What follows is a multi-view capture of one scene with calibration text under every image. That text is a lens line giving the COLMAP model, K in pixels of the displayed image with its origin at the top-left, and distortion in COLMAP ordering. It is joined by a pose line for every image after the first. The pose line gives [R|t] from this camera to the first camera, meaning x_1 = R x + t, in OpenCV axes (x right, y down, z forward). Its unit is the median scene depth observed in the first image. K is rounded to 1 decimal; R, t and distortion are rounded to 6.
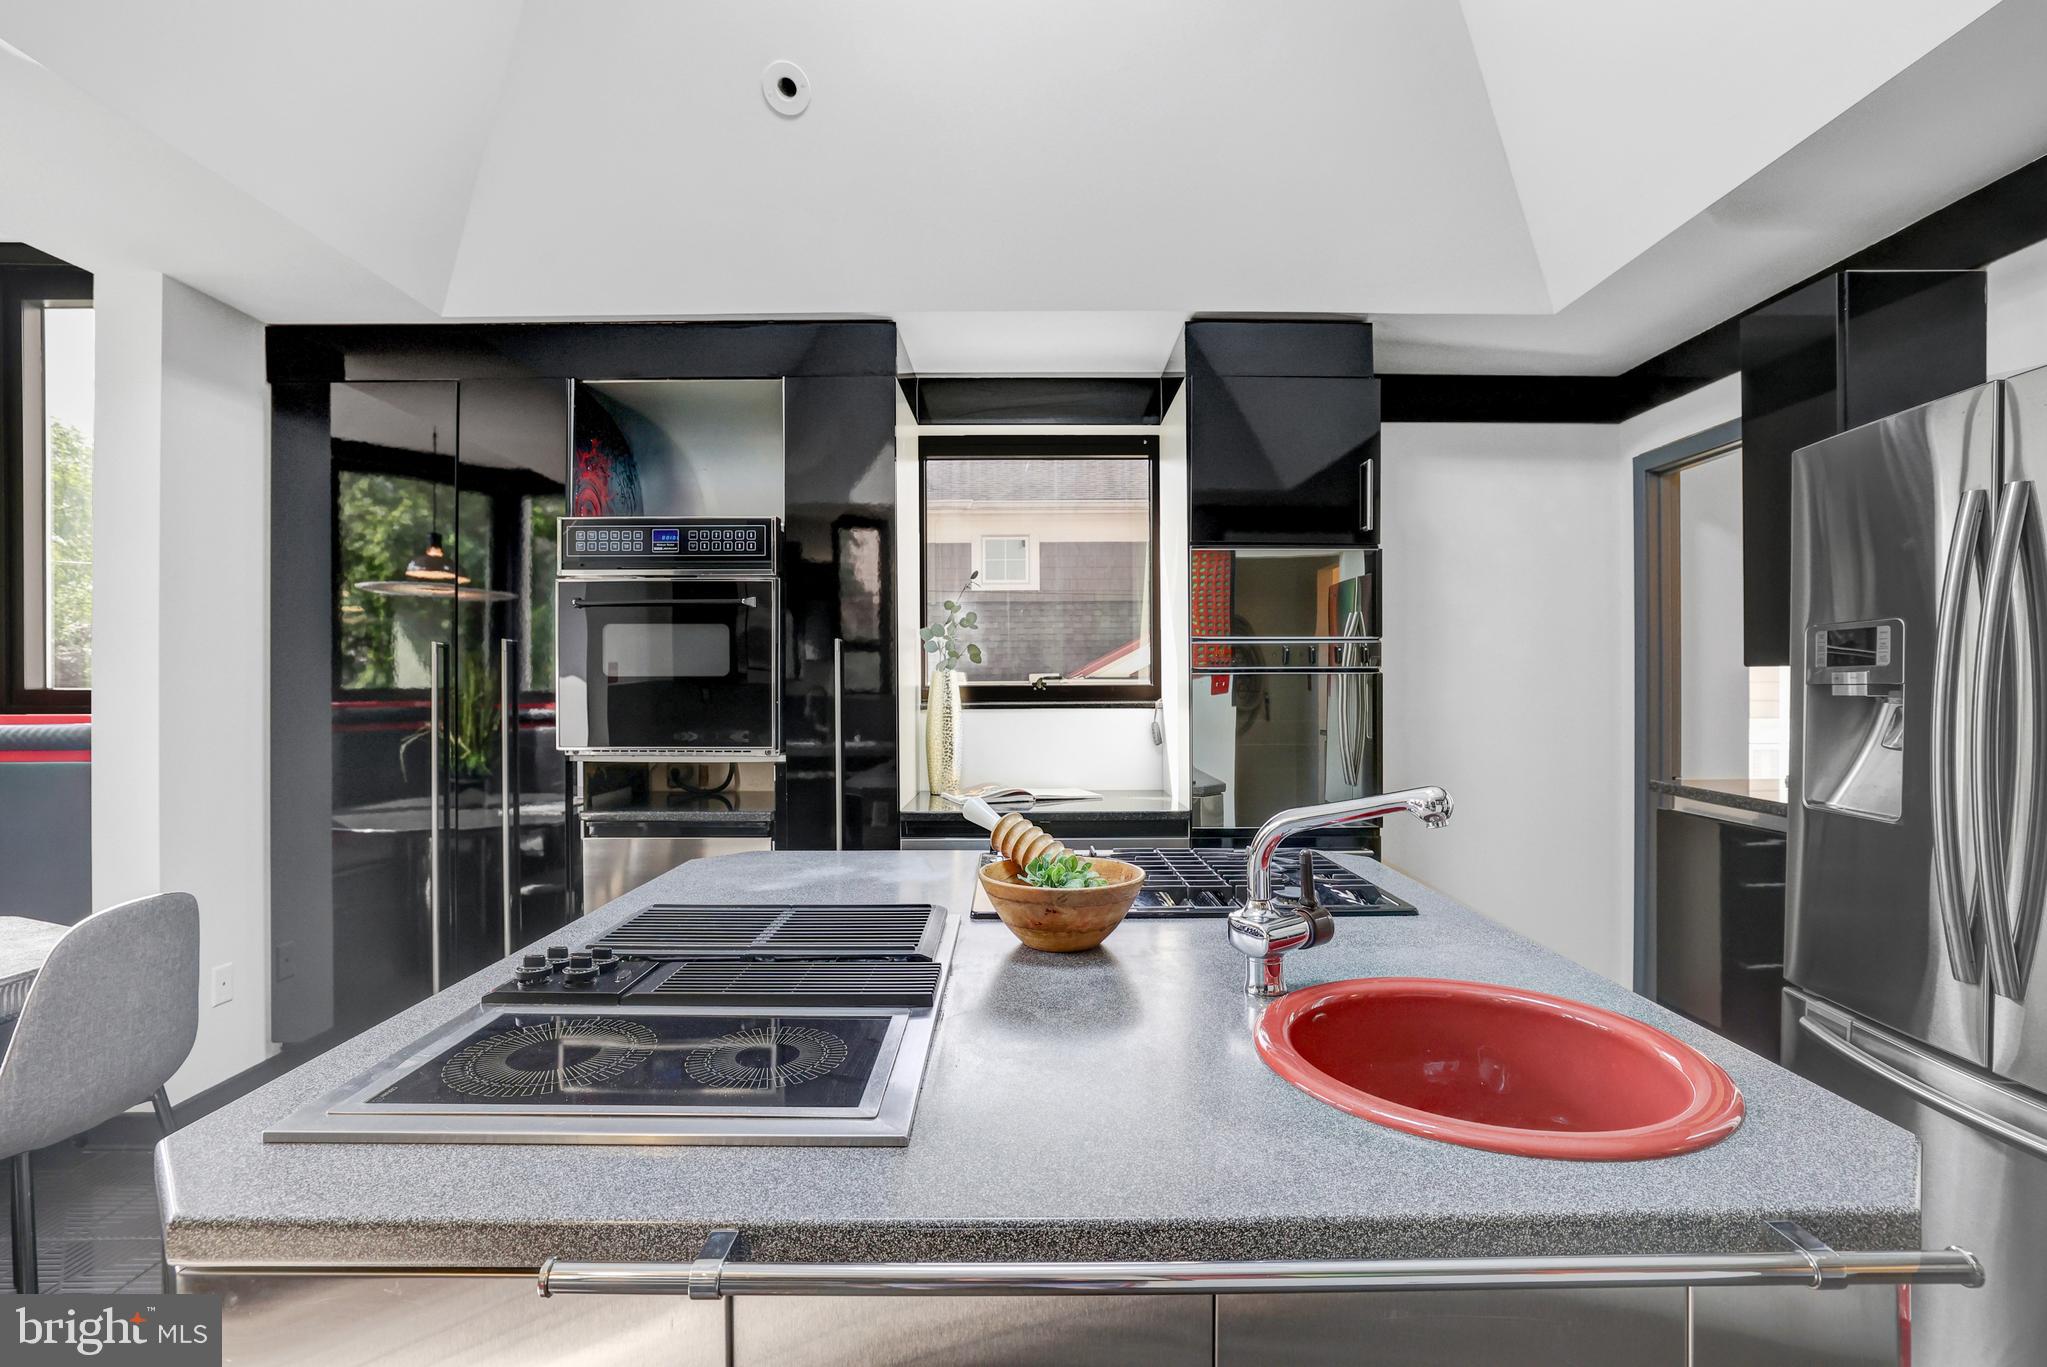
lens RADIAL K [[975.4, 0, 1020.8], [0, 975.4, 680.8], [0, 0, 1]] dist [-0.019423, 0.000007]
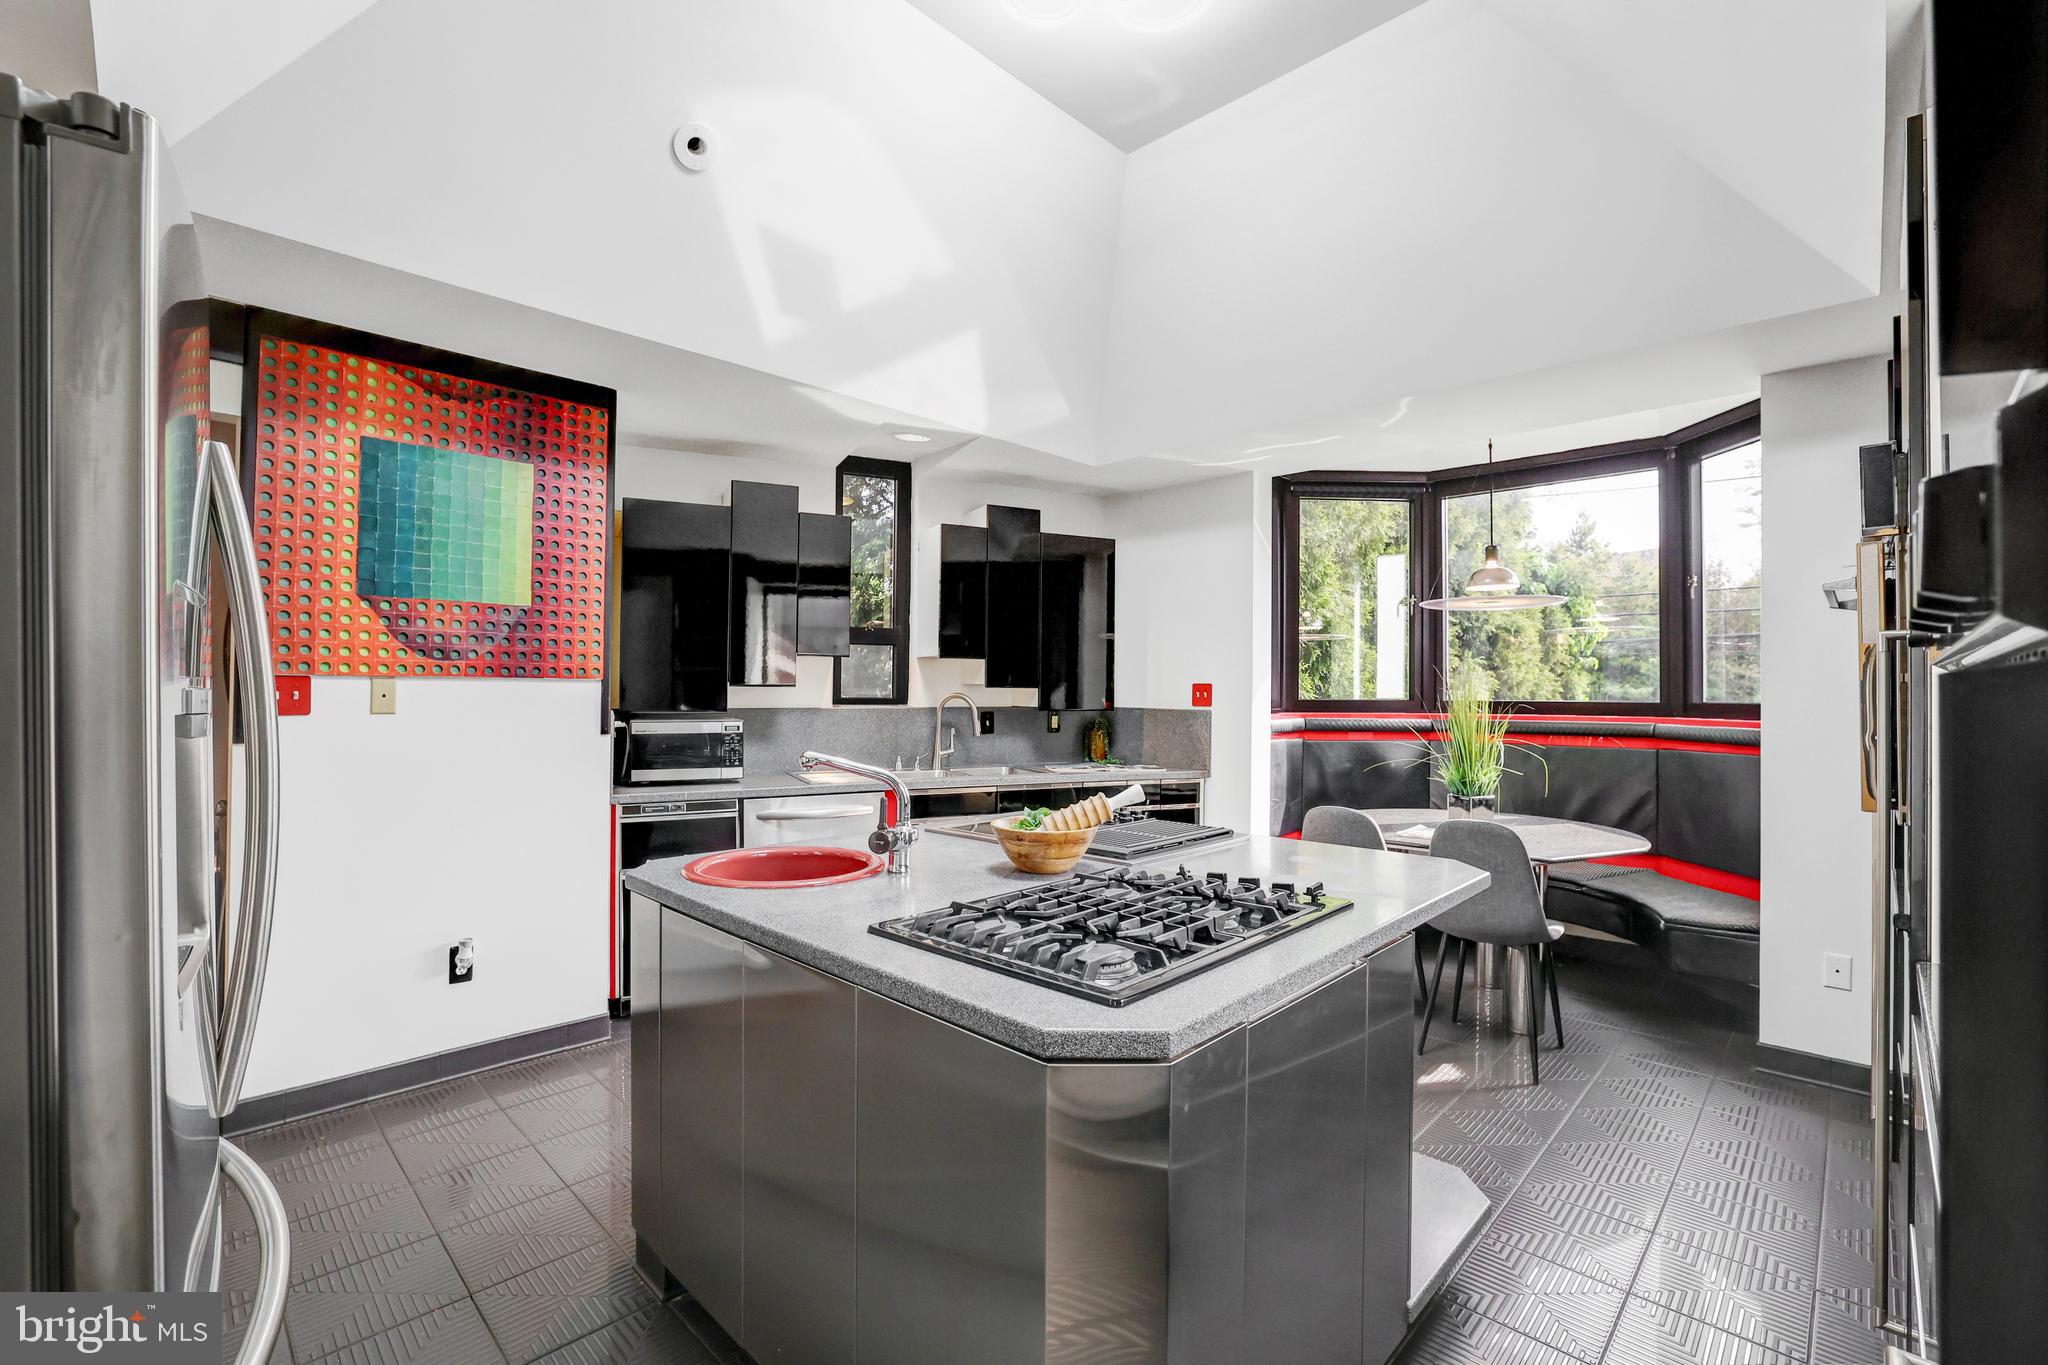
lens RADIAL K [[901.4, 0, 1022.3], [0, 901.4, 677.4], [0, 0, 1]] dist [-0.038176, 0.011568]
pose [[-0.689044, -0.016614, -0.724529, 0.598481], [-0.006002, 0.999834, -0.017218, 0.001786], [0.724695, -0.007516, -0.689029, 1.074473]]
